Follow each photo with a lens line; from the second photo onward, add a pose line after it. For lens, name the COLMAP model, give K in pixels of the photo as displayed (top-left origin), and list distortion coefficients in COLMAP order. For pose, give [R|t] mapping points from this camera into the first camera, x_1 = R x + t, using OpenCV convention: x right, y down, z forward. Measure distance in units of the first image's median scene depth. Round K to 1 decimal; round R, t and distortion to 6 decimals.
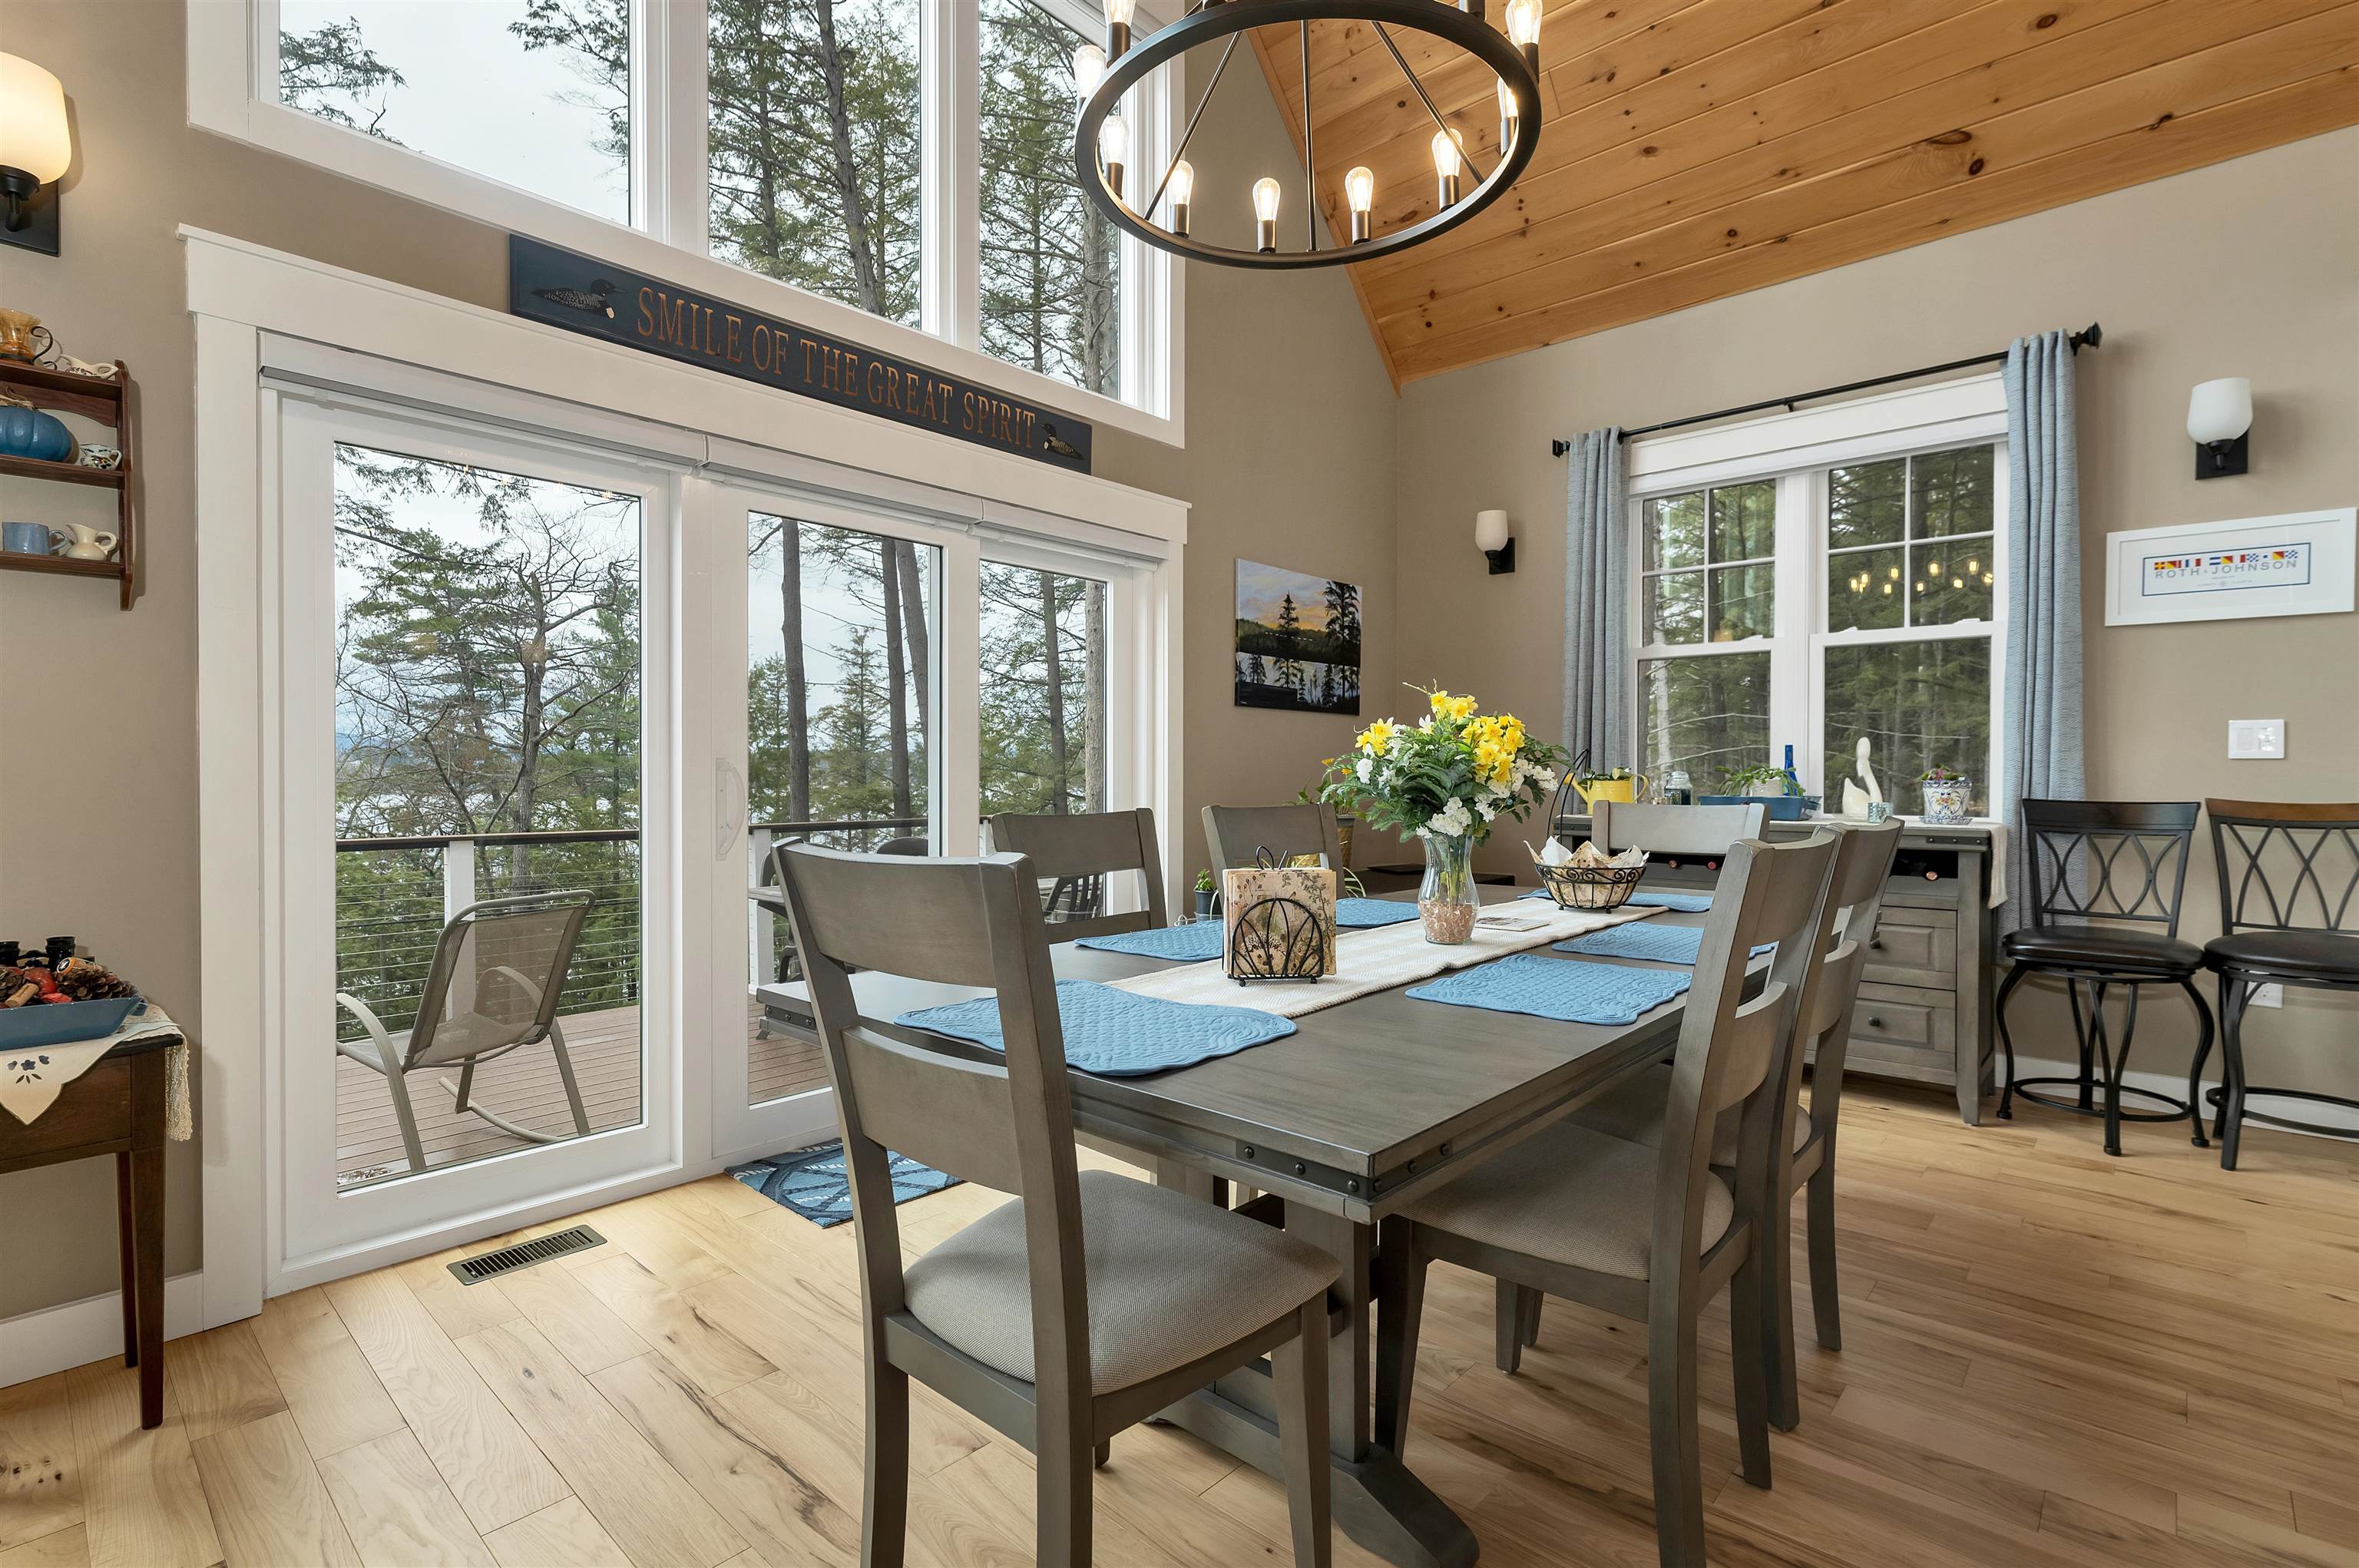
lens RADIAL K [[1105.3, 0, 1178.3], [0, 1105.3, 778.6], [0, 0, 1]] dist [0.000853, 0.000357]
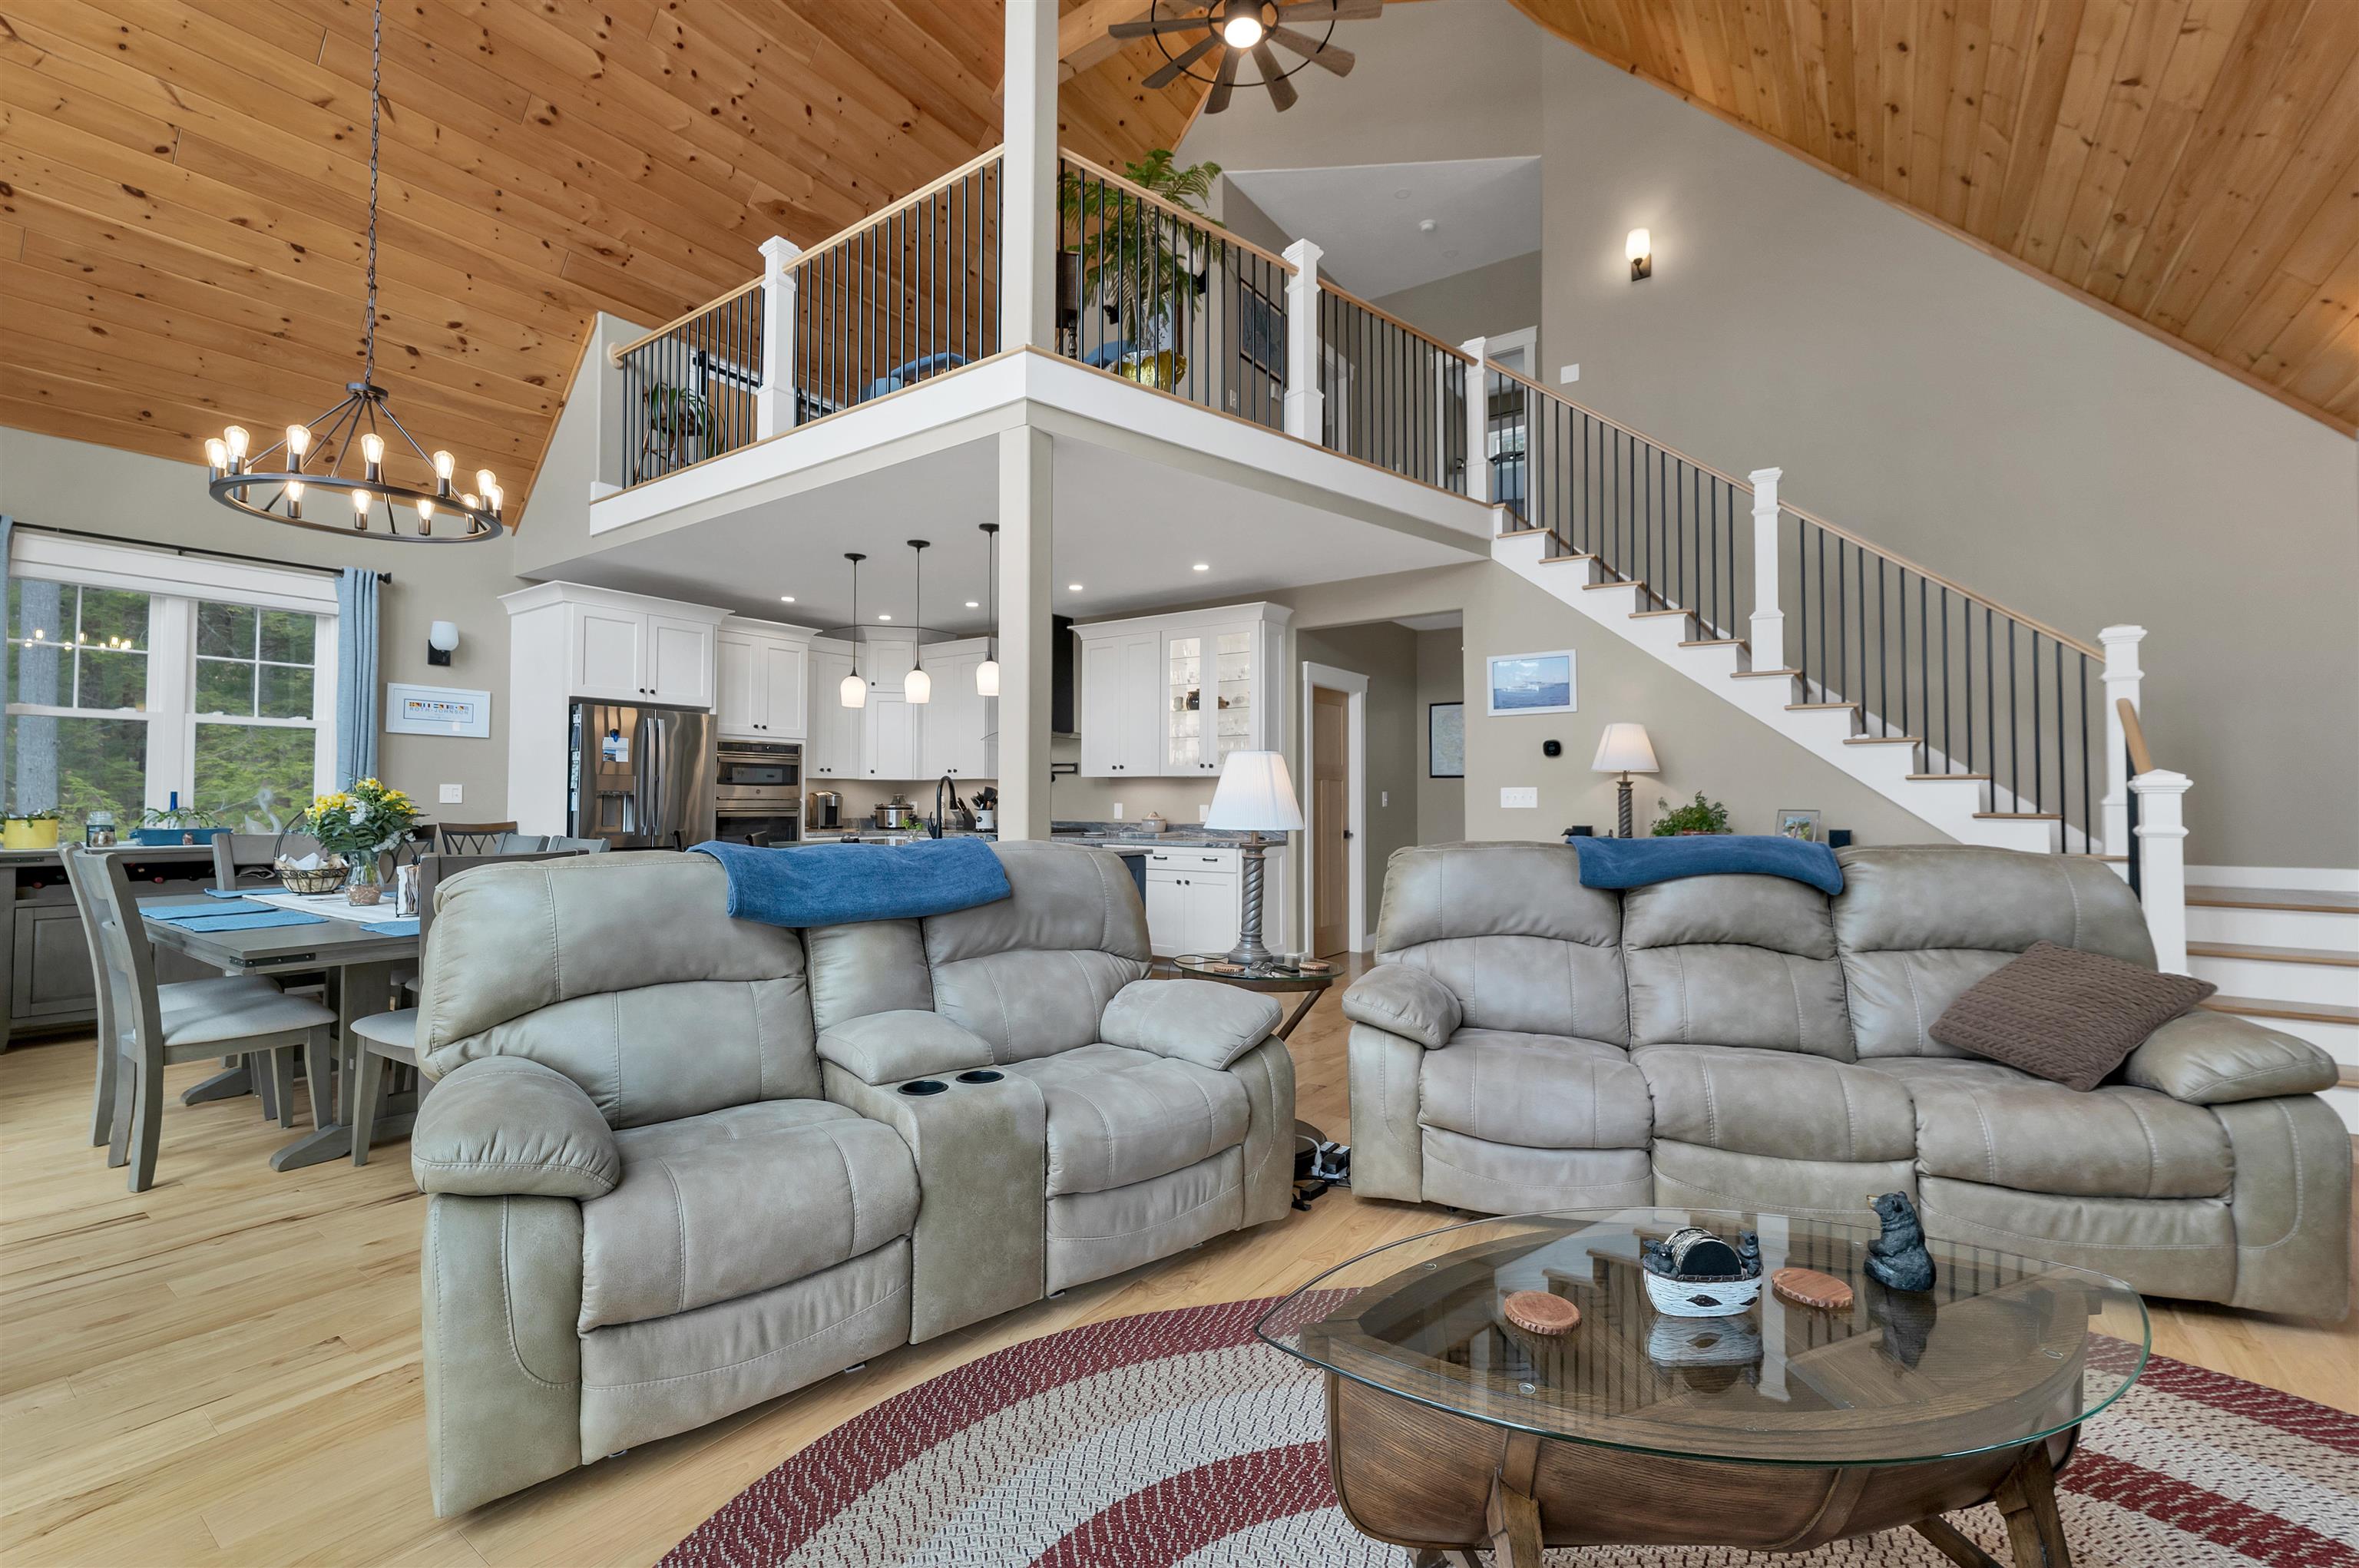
lens RADIAL K [[1005.5, 0, 1178.2], [0, 1005.5, 777.4], [0, 0, 1]] dist [0.000371, 0.000100]
pose [[-0.133456, 0.017688, 0.990897, -0.989274], [0.002771, 0.999843, -0.017475, -0.025964], [-0.991051, 0.000413, -0.133484, -0.098859]]
